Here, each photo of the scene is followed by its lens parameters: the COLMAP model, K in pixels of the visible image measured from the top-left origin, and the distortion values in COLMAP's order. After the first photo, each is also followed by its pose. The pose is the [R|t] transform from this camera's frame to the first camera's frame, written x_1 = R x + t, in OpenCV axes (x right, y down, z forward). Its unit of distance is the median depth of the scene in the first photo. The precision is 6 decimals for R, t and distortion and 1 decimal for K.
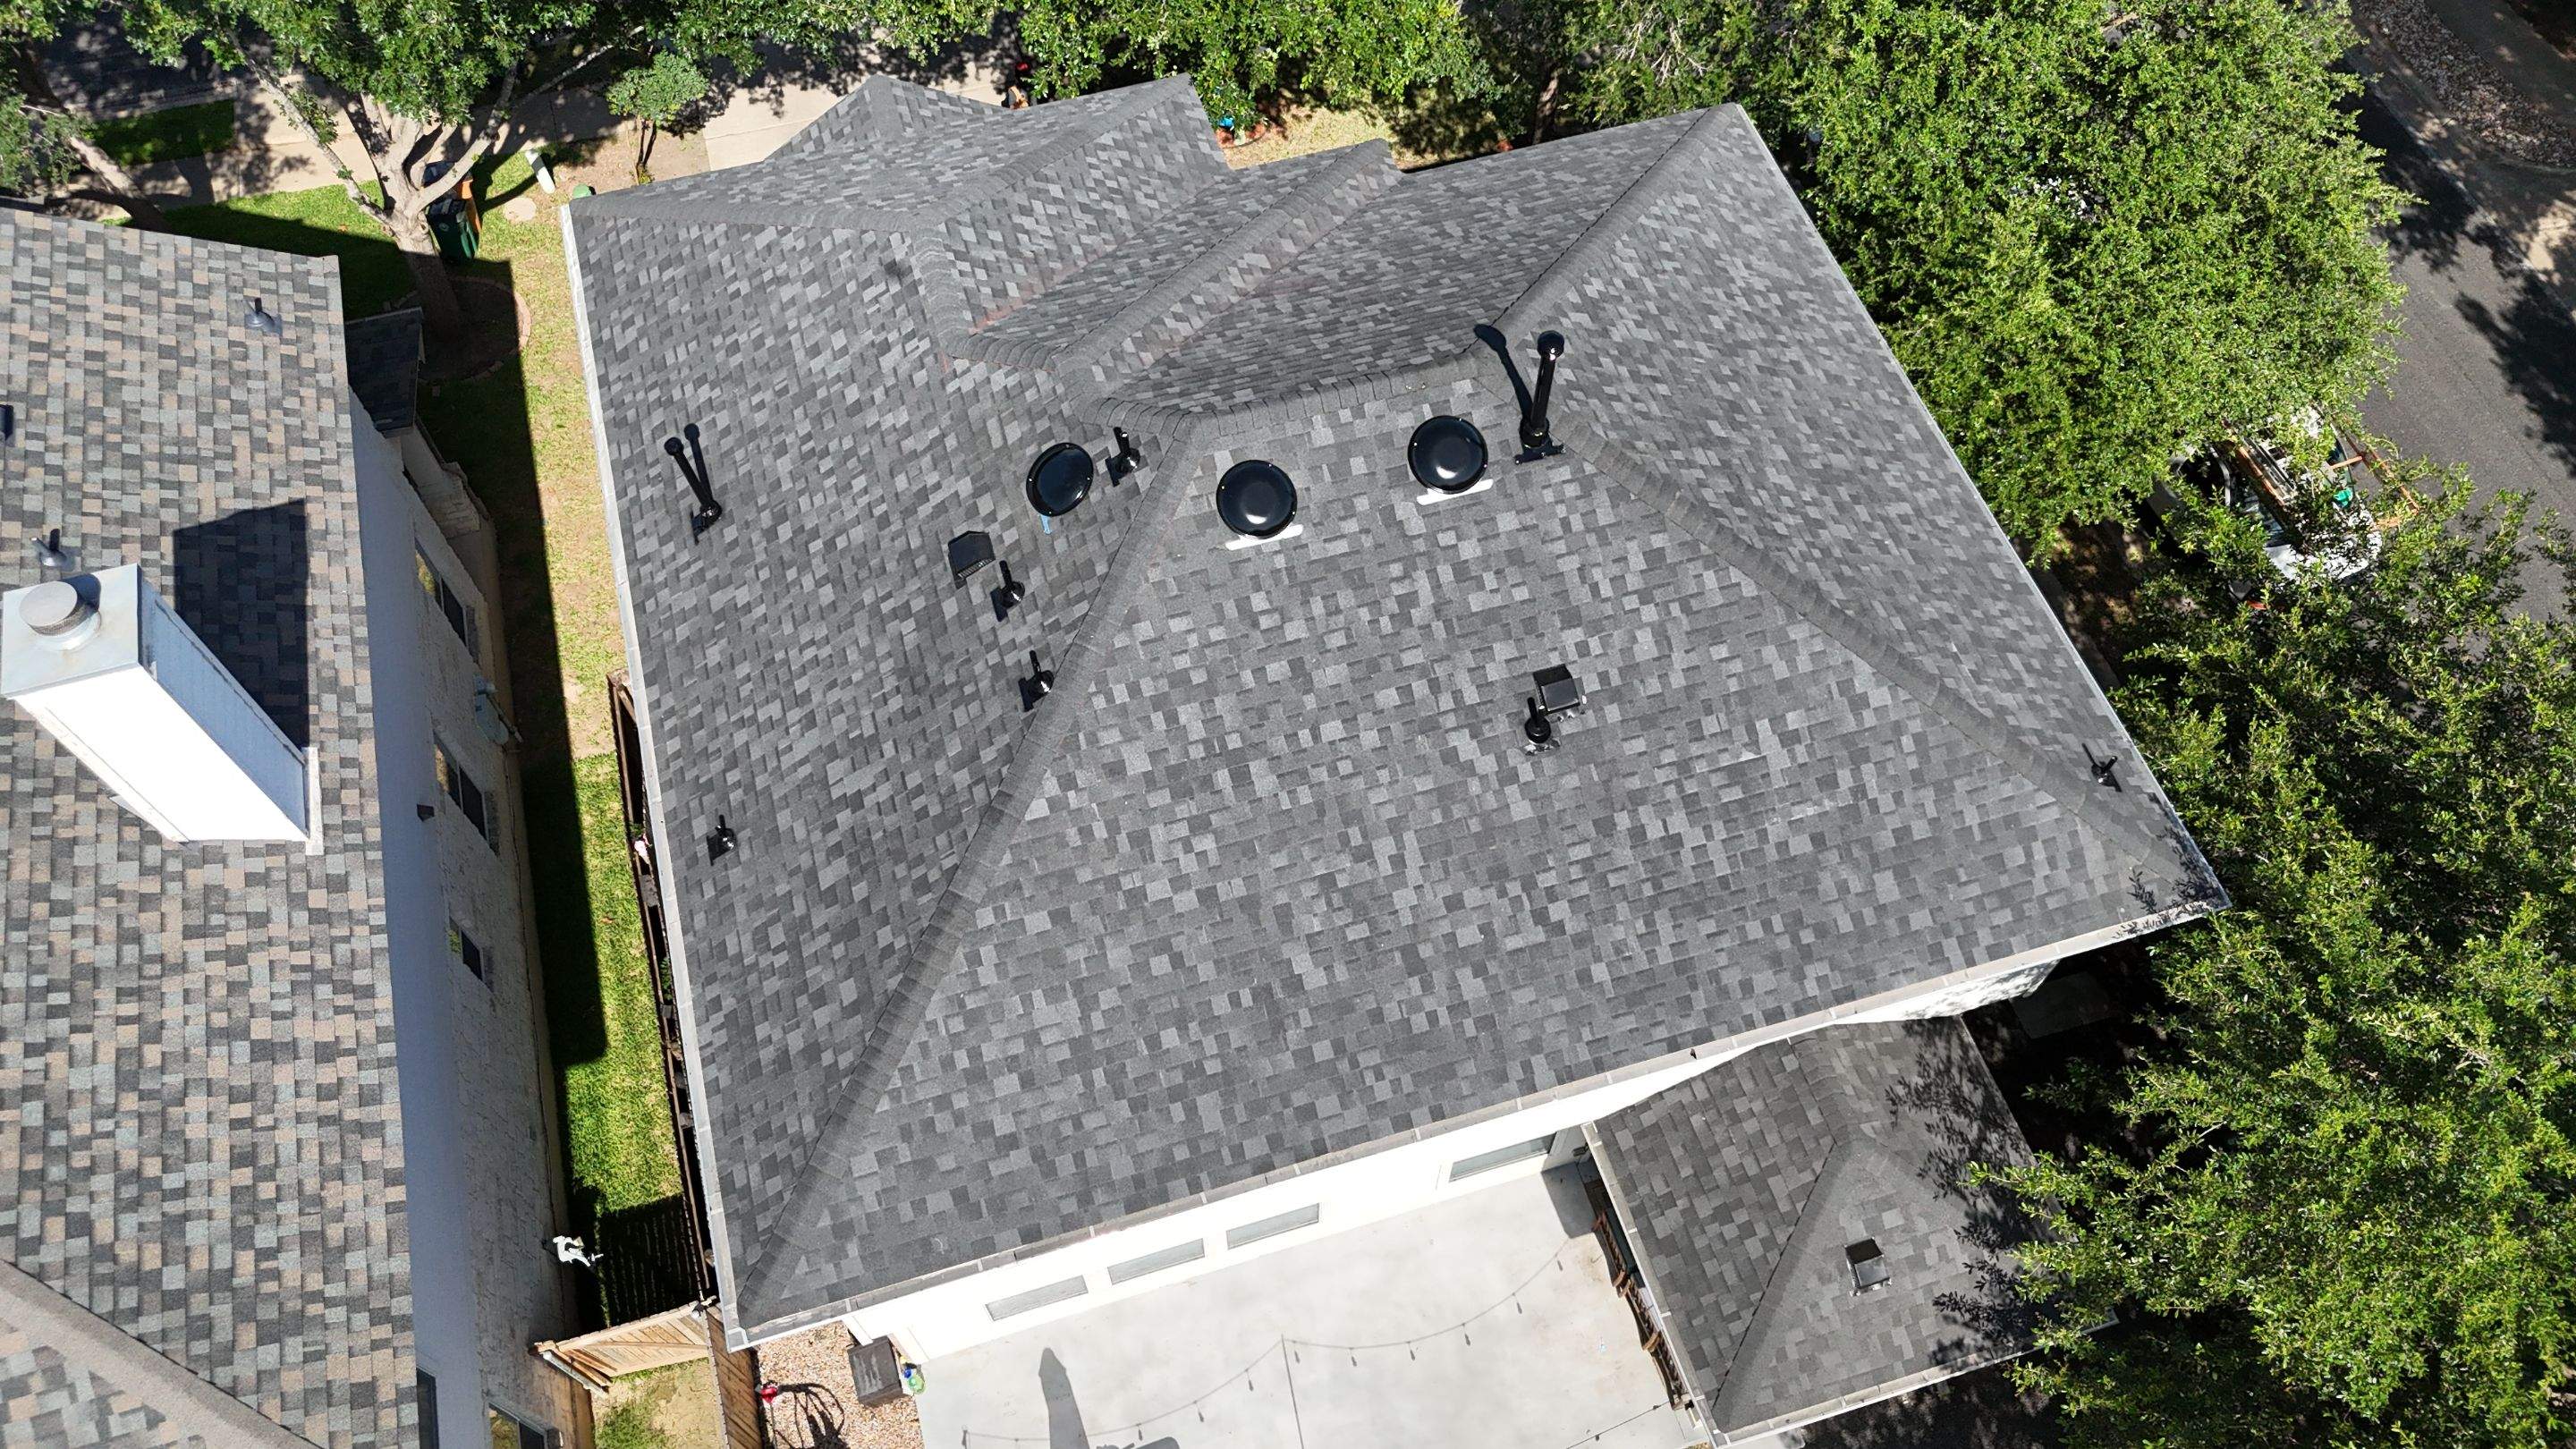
lens RADIAL K [[1877.4, 0, 1295.2], [0, 1877.4, 701.0], [0, 0, 1]] dist [0.118186, -0.134886]
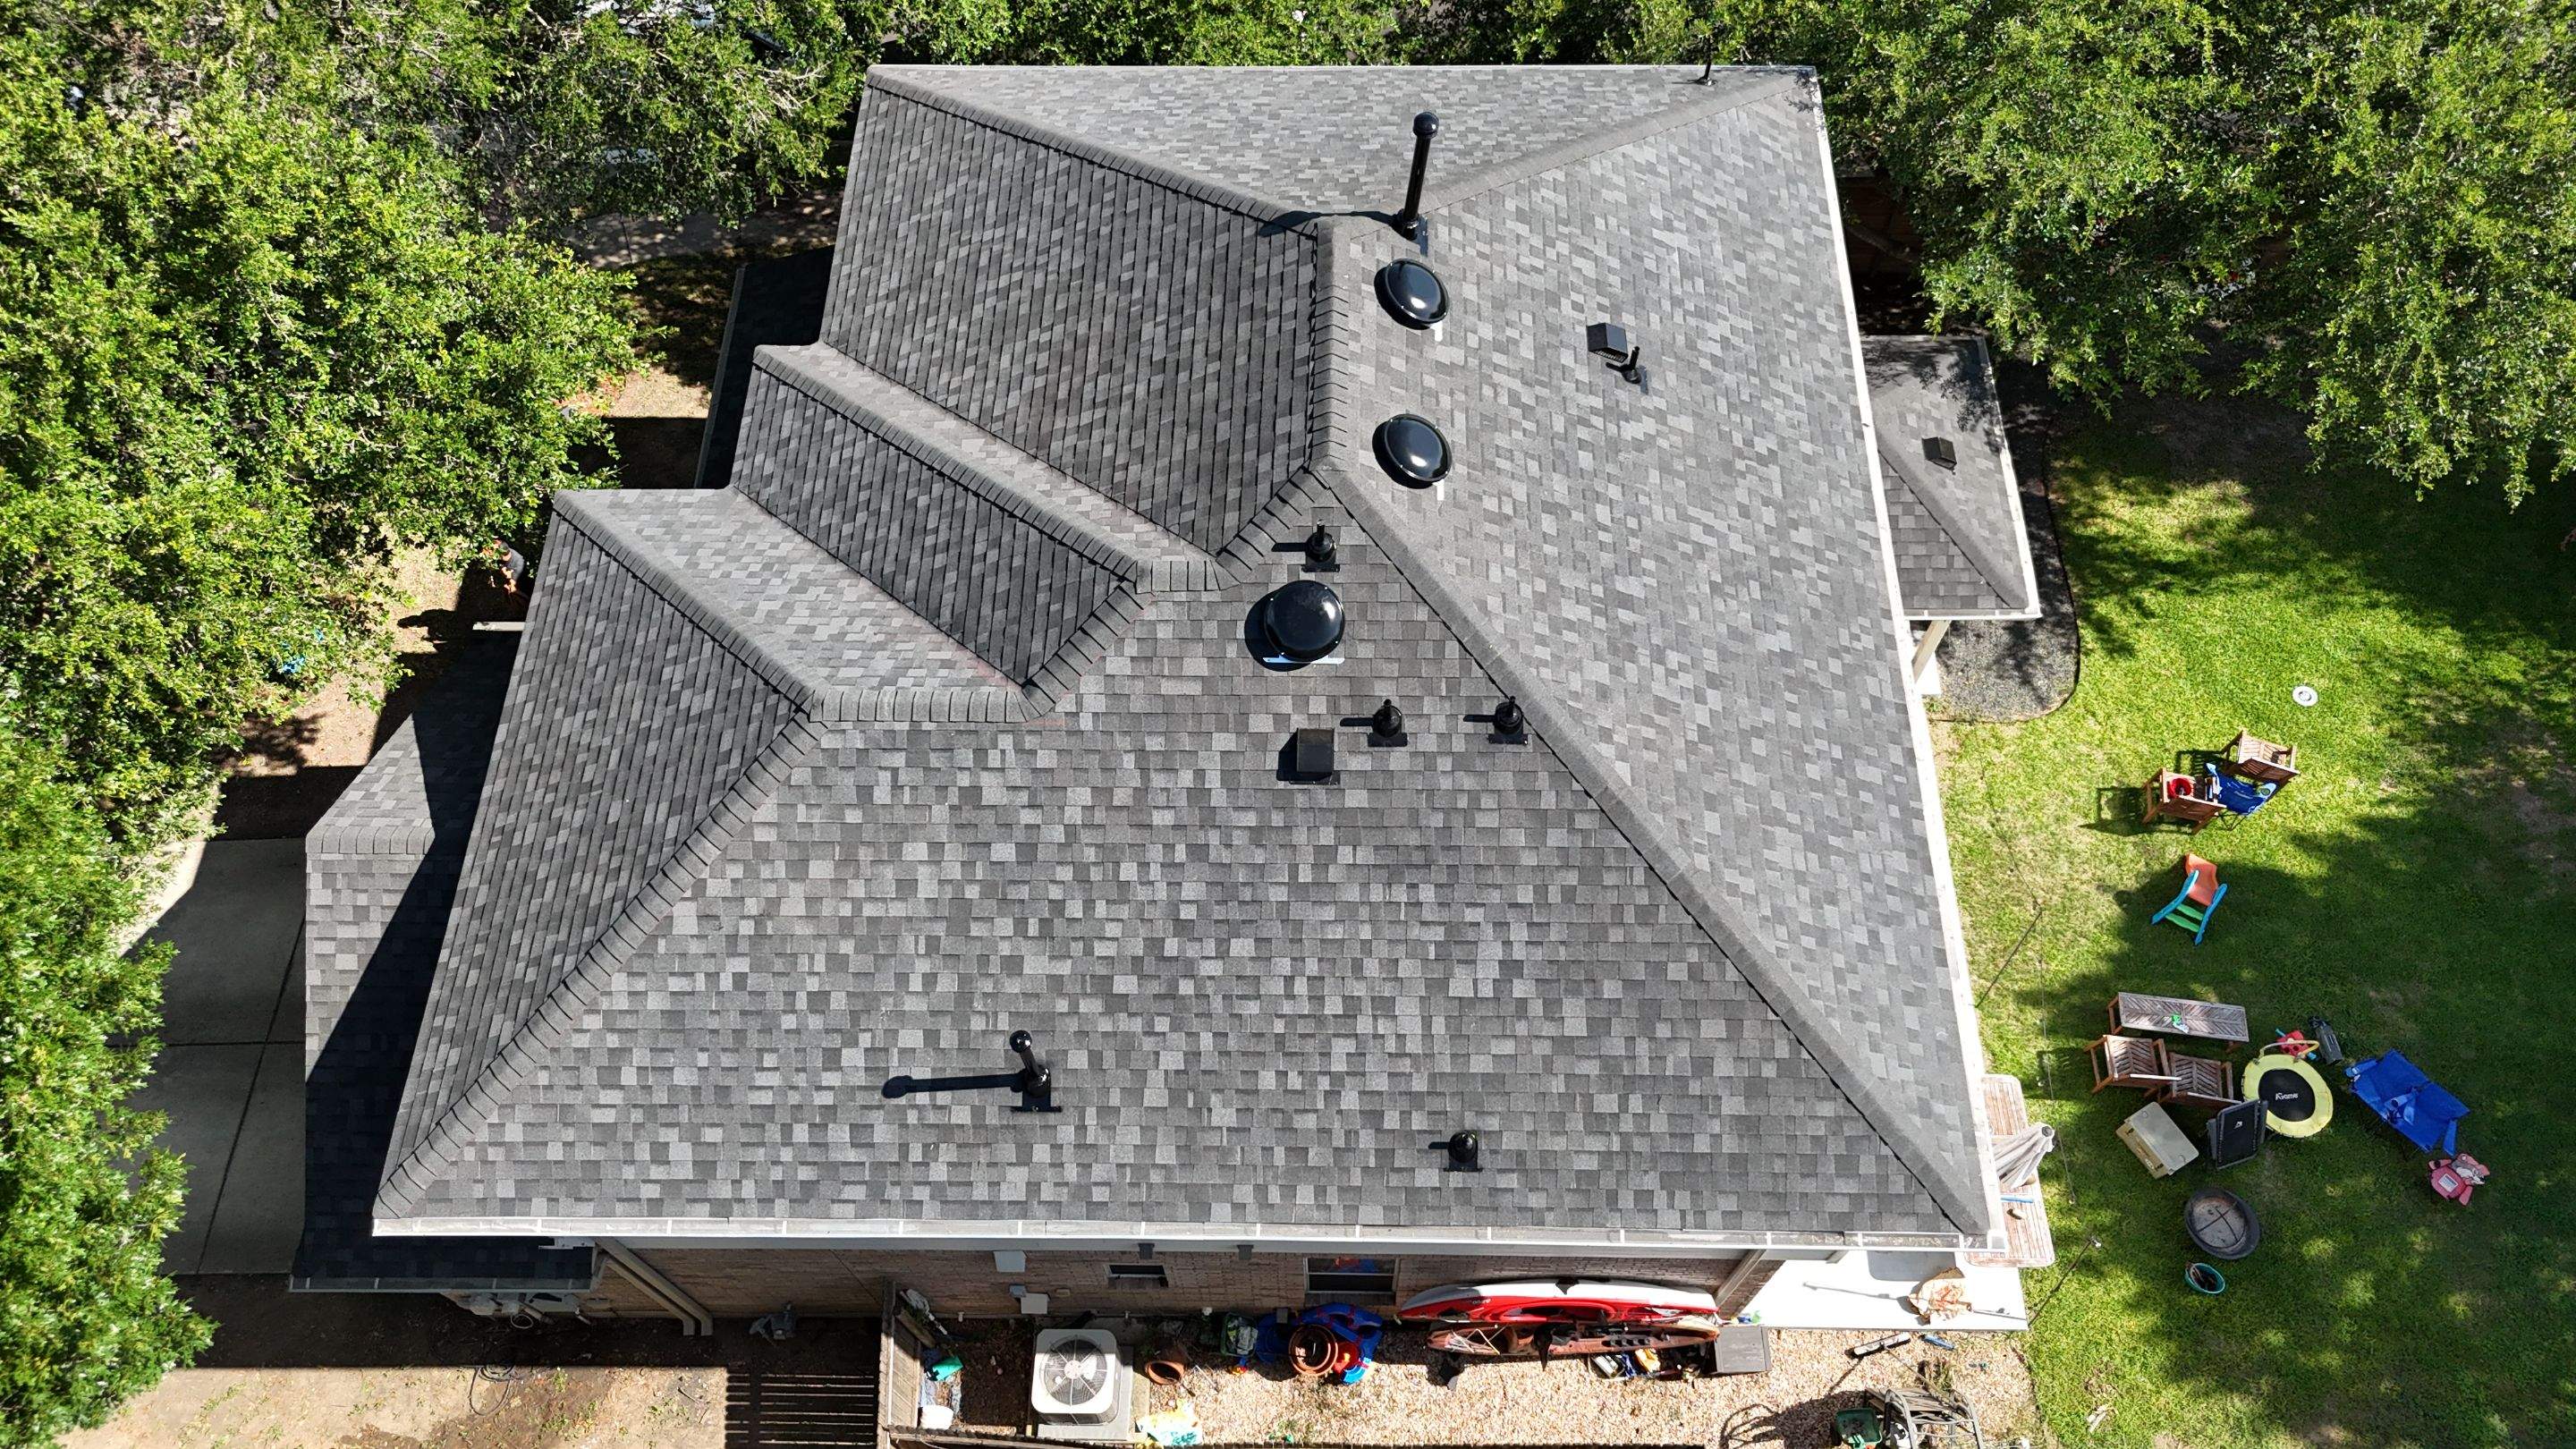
lens RADIAL K [[1888.2, 0, 1288.0], [0, 1888.2, 724.5], [0, 0, 1]] dist [0.148629, -0.183400]
pose [[0.312435, -0.833421, 0.455845, -0.580480], [0.821261, 0.478145, 0.311301, -0.379561], [-0.477405, 0.277106, 0.833845, 0.227942]]
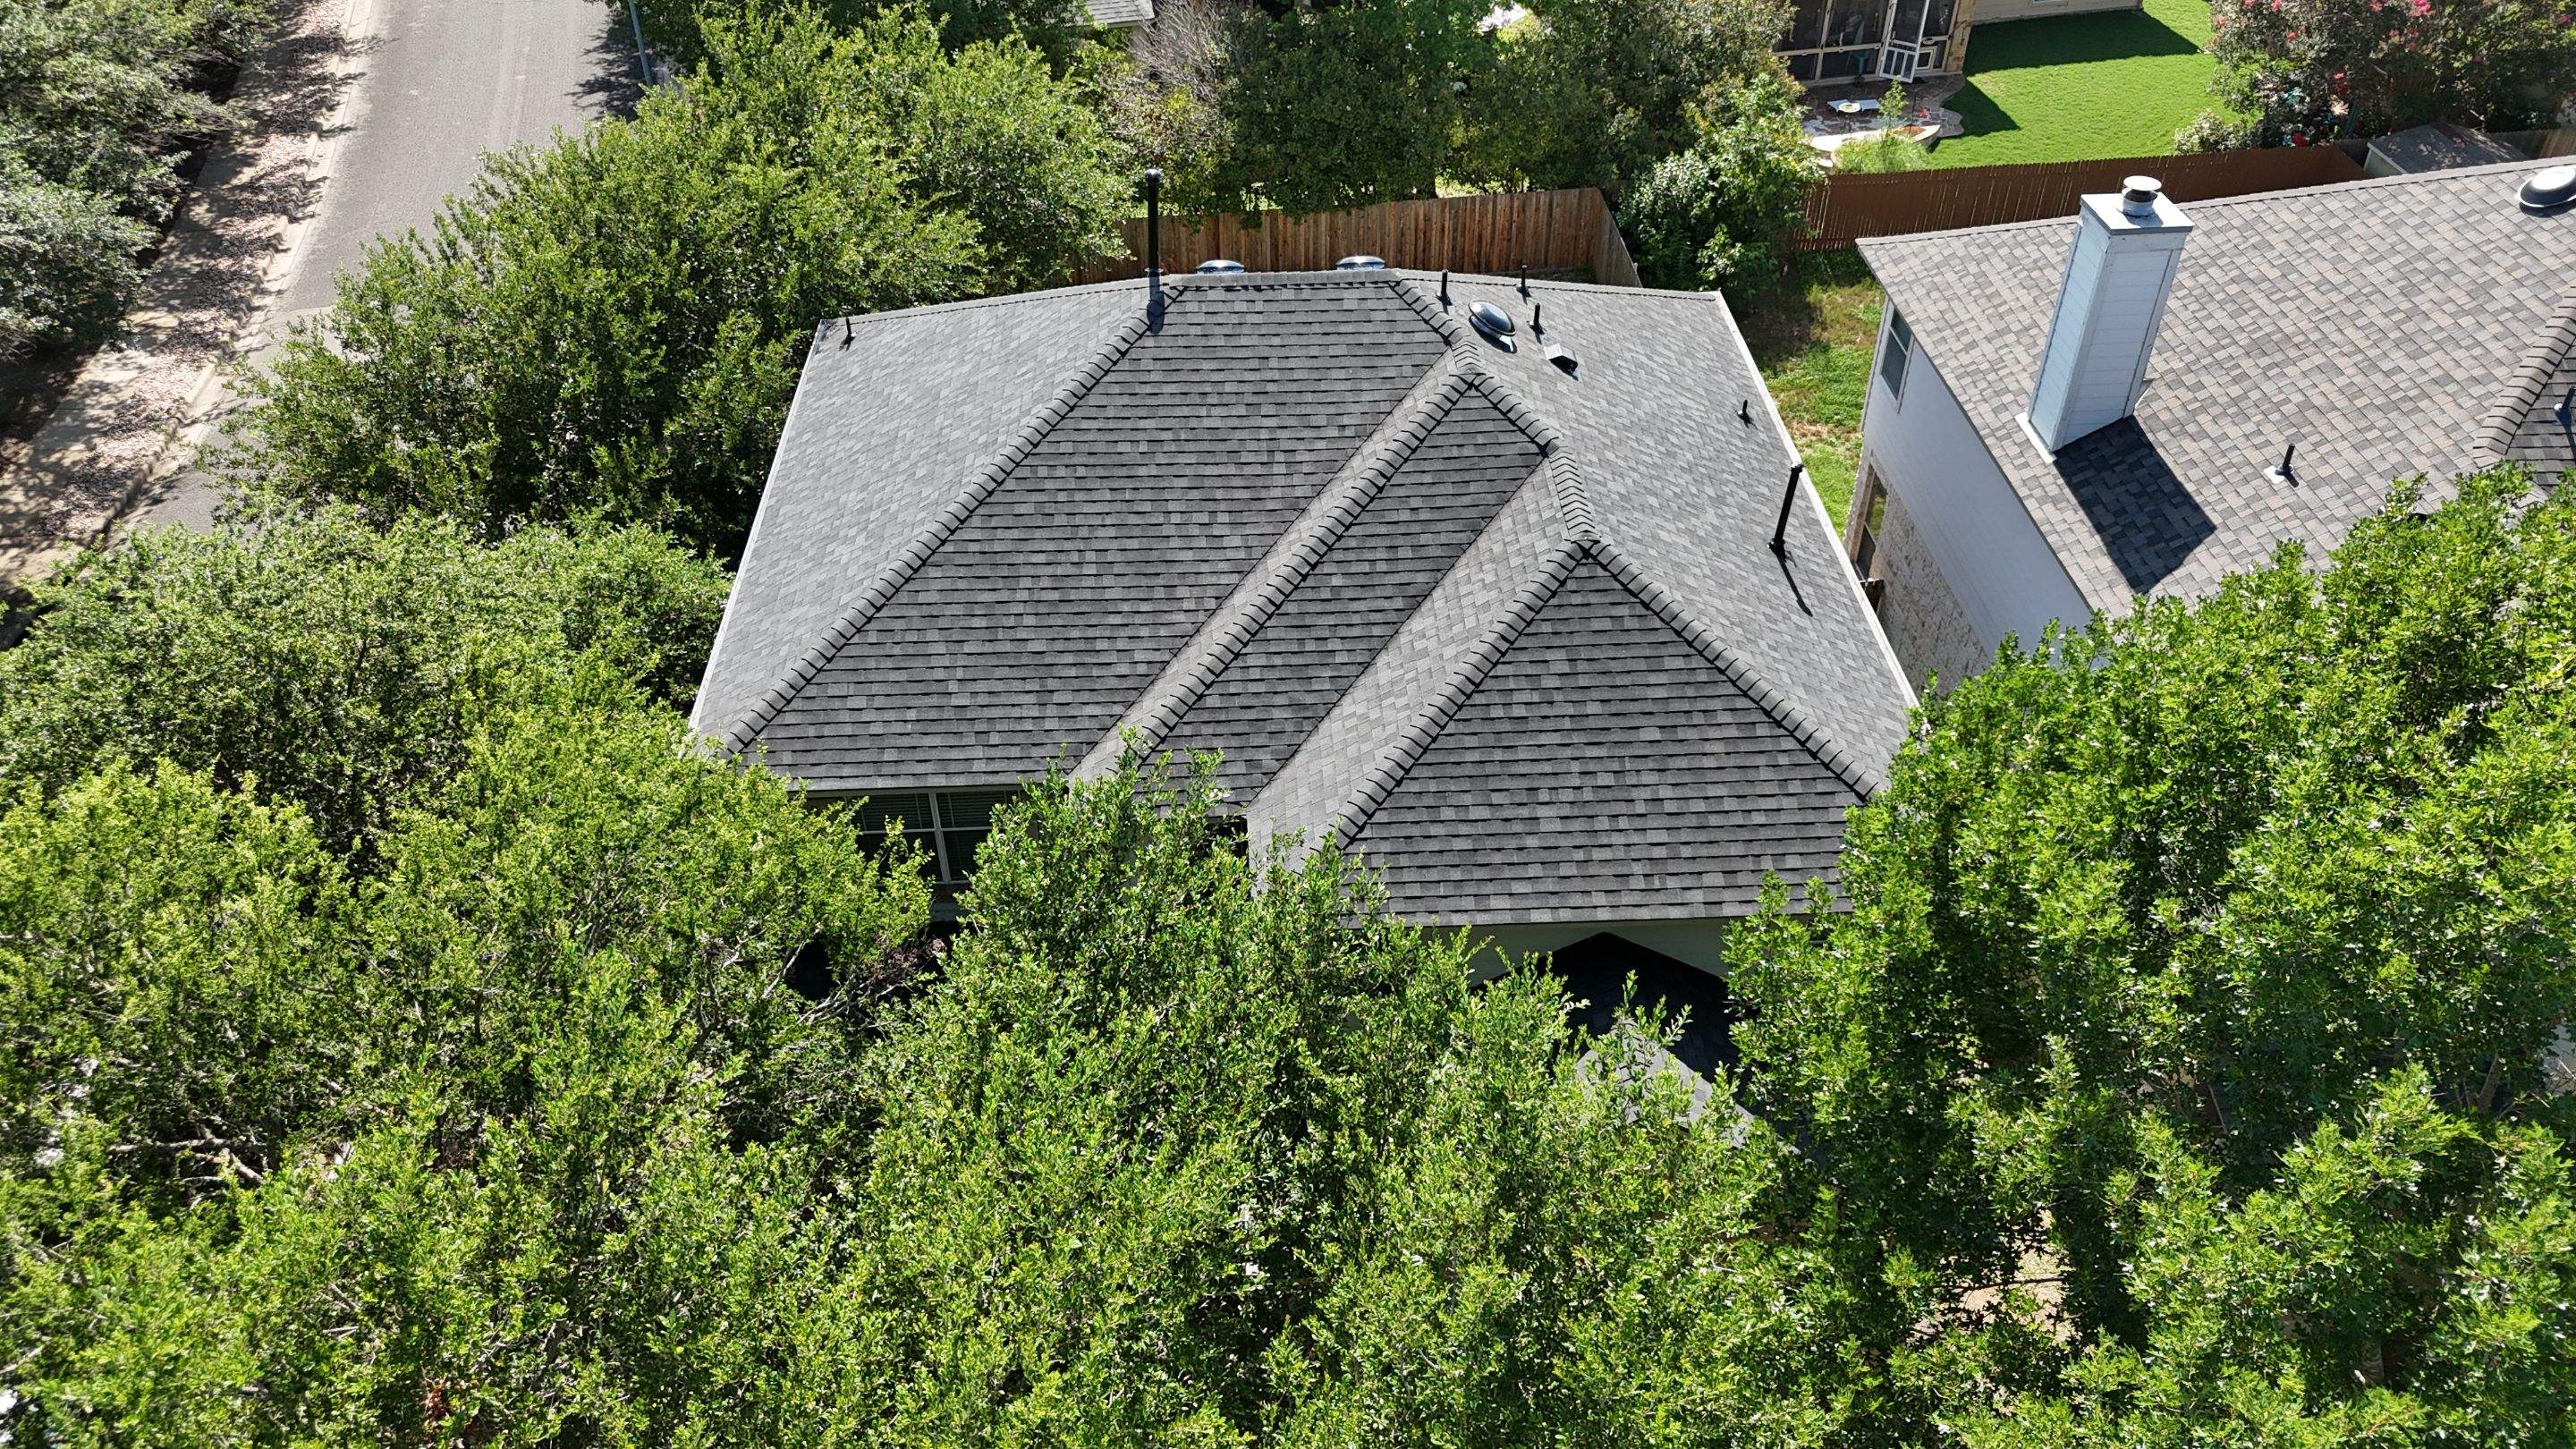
lens RADIAL K [[1899.8, 0, 1293.1], [0, 1899.8, 727.2], [0, 0, 1]] dist [0.160807, -0.247941]
pose [[-0.968450, -0.152006, 0.197482, -0.296792], [0.215800, -0.115189, 0.969619, -1.495656], [-0.124640, 0.981644, 0.144358, 1.077281]]
